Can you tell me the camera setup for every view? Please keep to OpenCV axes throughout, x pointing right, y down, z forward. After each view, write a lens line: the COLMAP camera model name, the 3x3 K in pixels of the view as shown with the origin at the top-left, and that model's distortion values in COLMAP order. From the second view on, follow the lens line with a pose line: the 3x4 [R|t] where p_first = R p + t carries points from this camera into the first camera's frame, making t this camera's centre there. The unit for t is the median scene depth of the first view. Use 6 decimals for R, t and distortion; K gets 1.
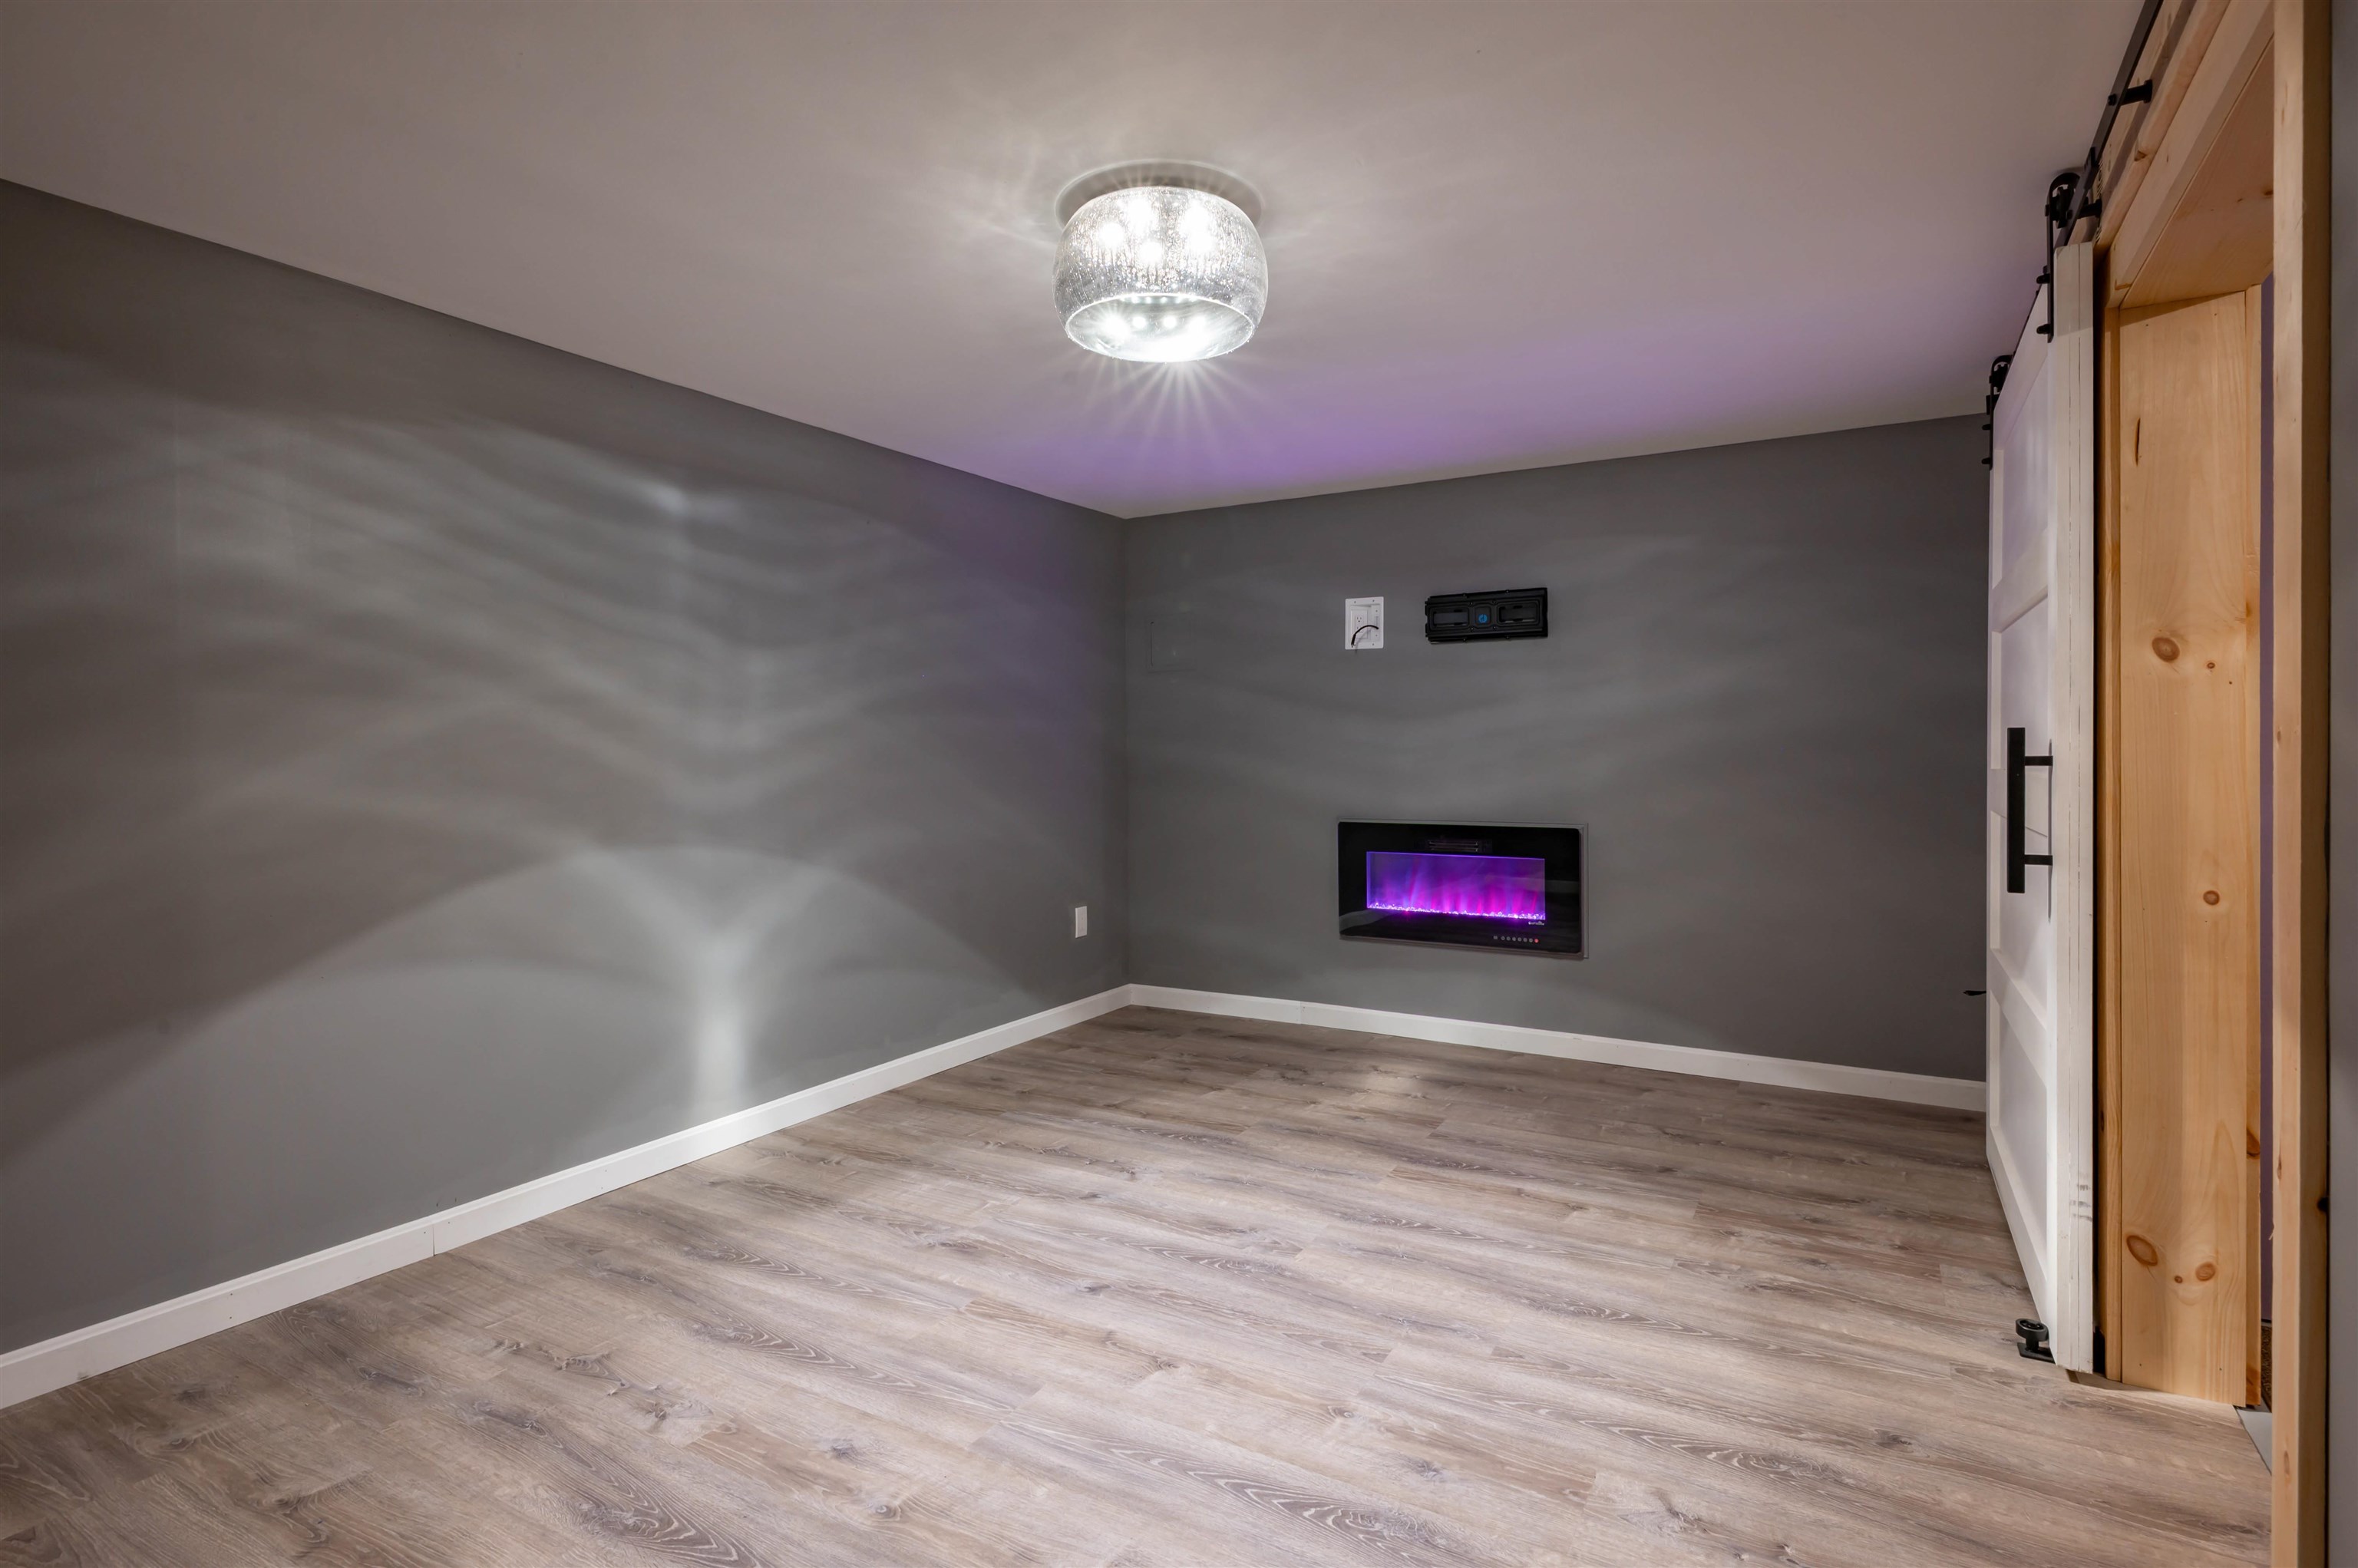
lens RADIAL K [[1169.8, 0, 1187.9], [0, 1169.8, 761.1], [0, 0, 1]] dist [0.000006, 0.002066]
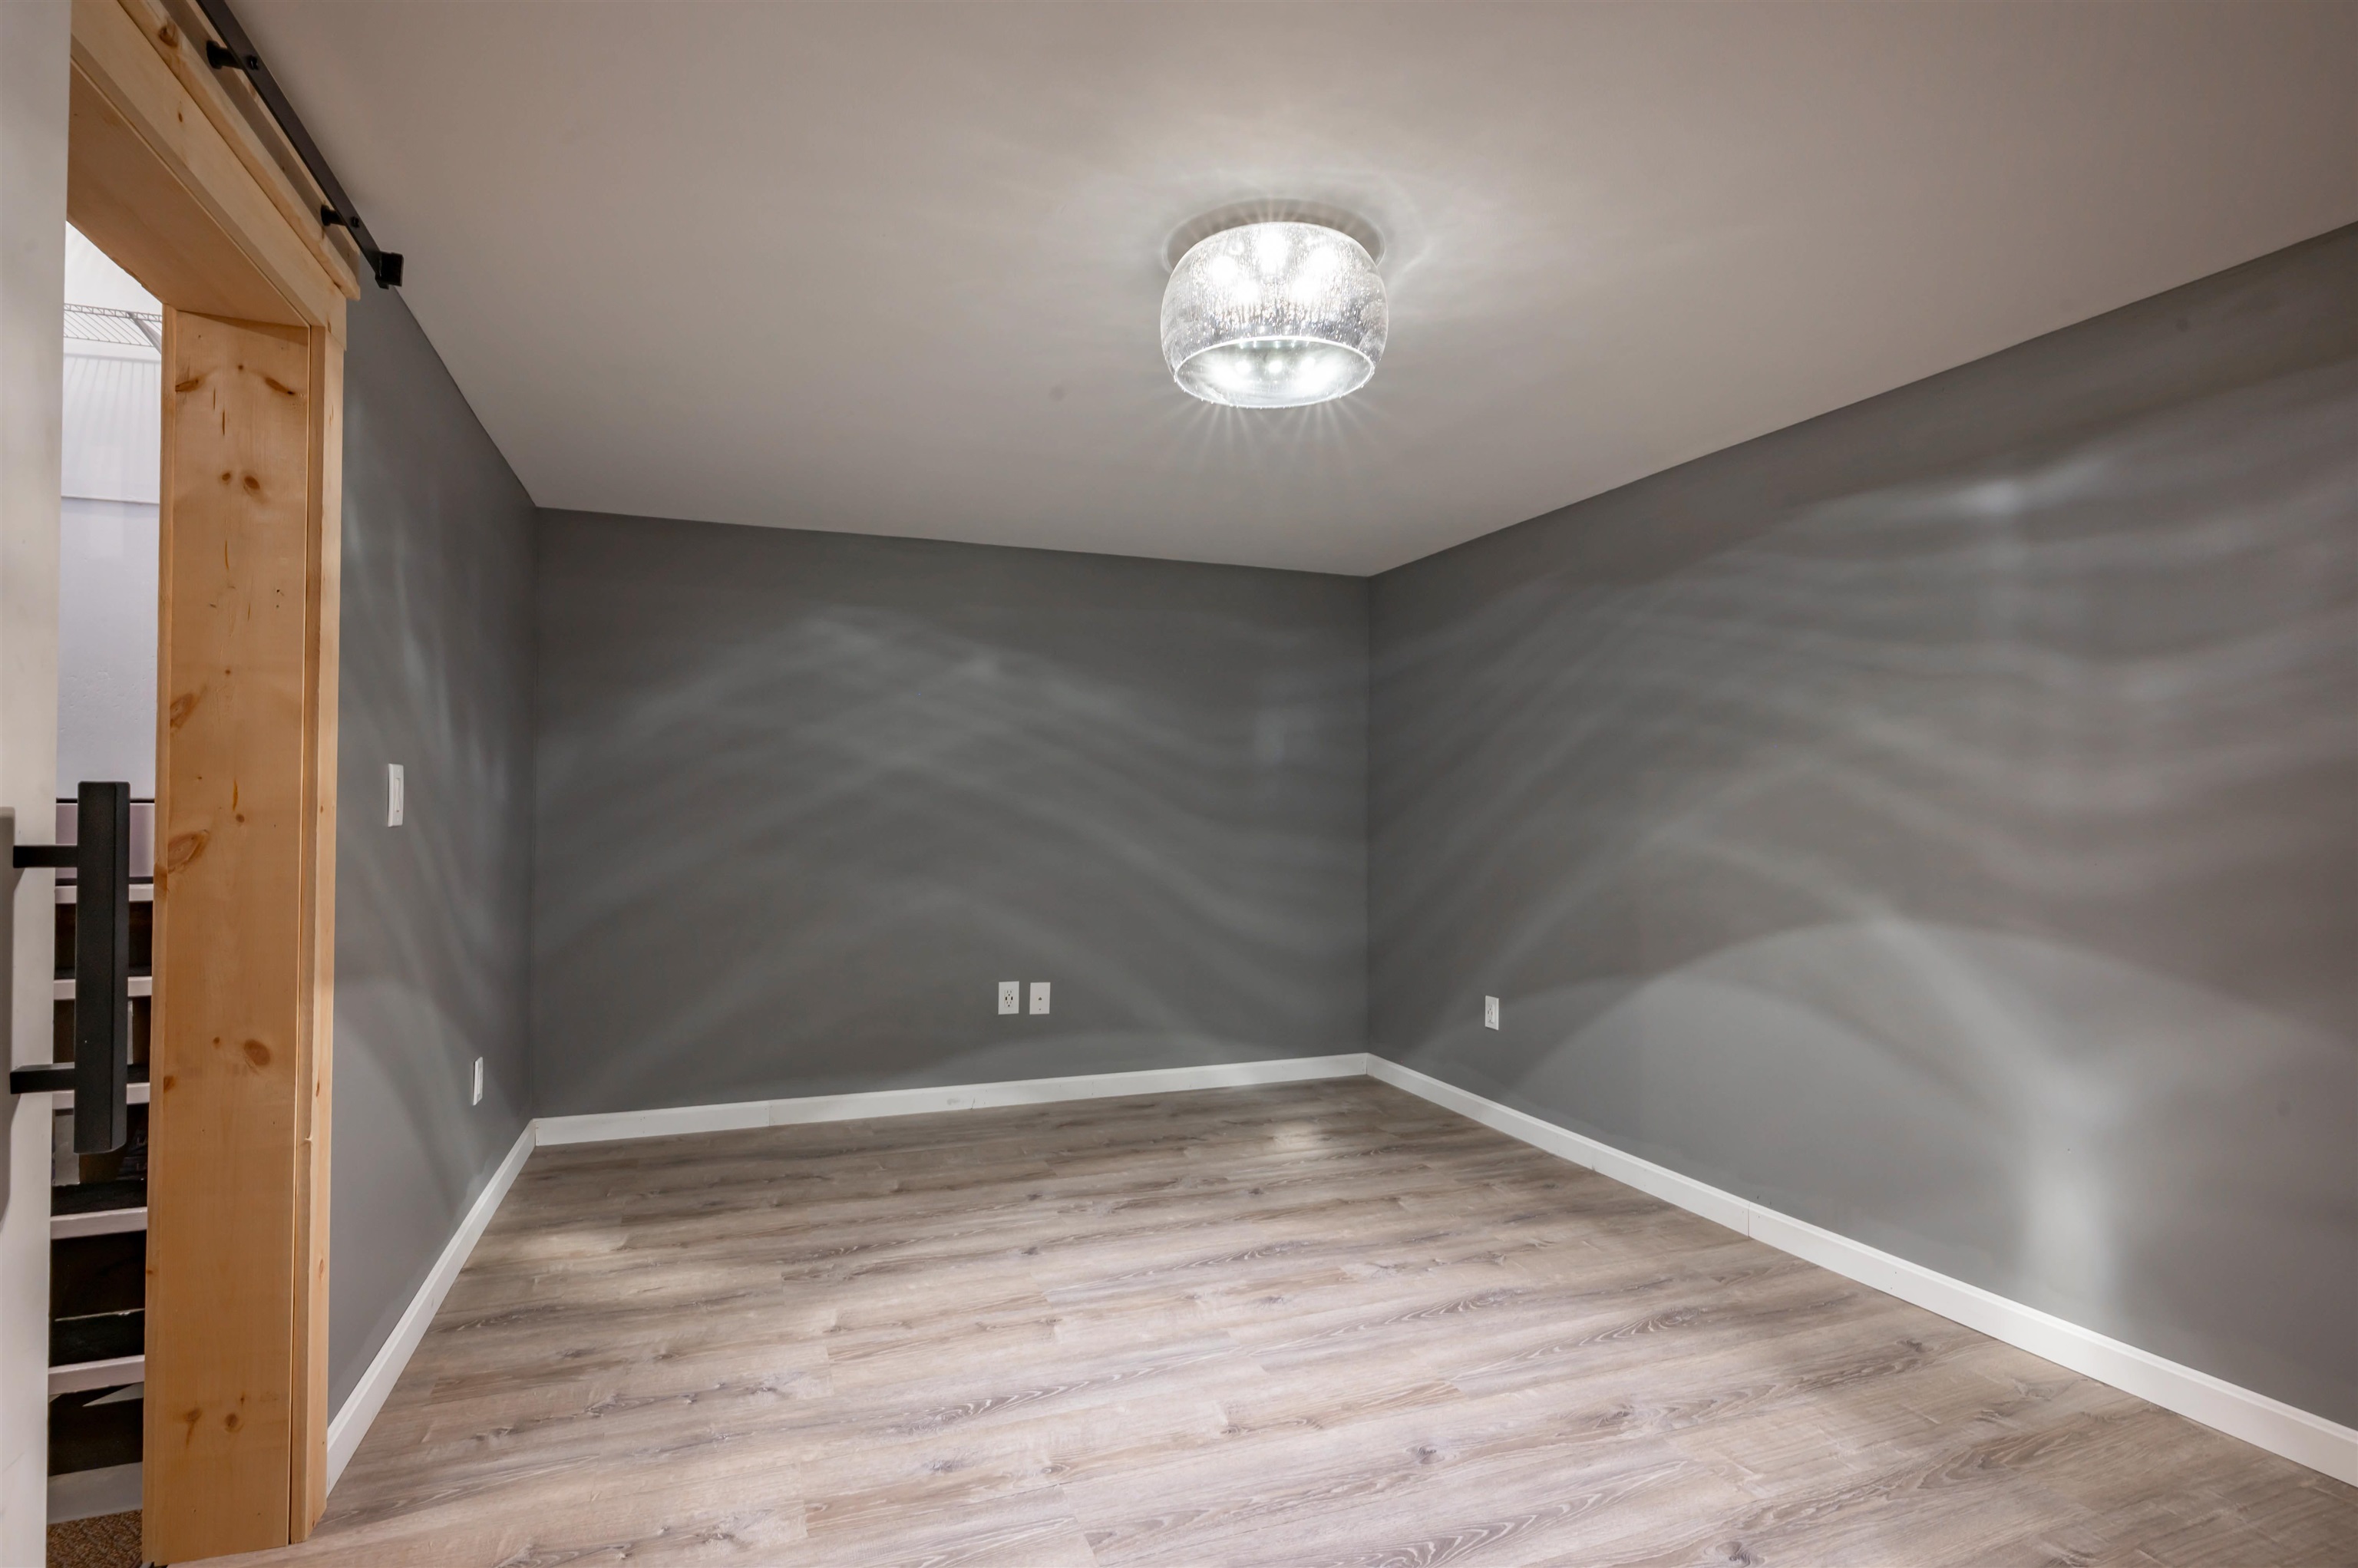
lens RADIAL K [[1169.8, 0, 1176.3], [0, 1169.8, 798.2], [0, 0, 1]] dist [0.000006, 0.002066]
pose [[-0.629457, 0.000028, -0.777035, 0.688181], [-0.005277, 0.999977, 0.004311, -0.024835], [0.777017, 0.006814, -0.629443, 1.384829]]
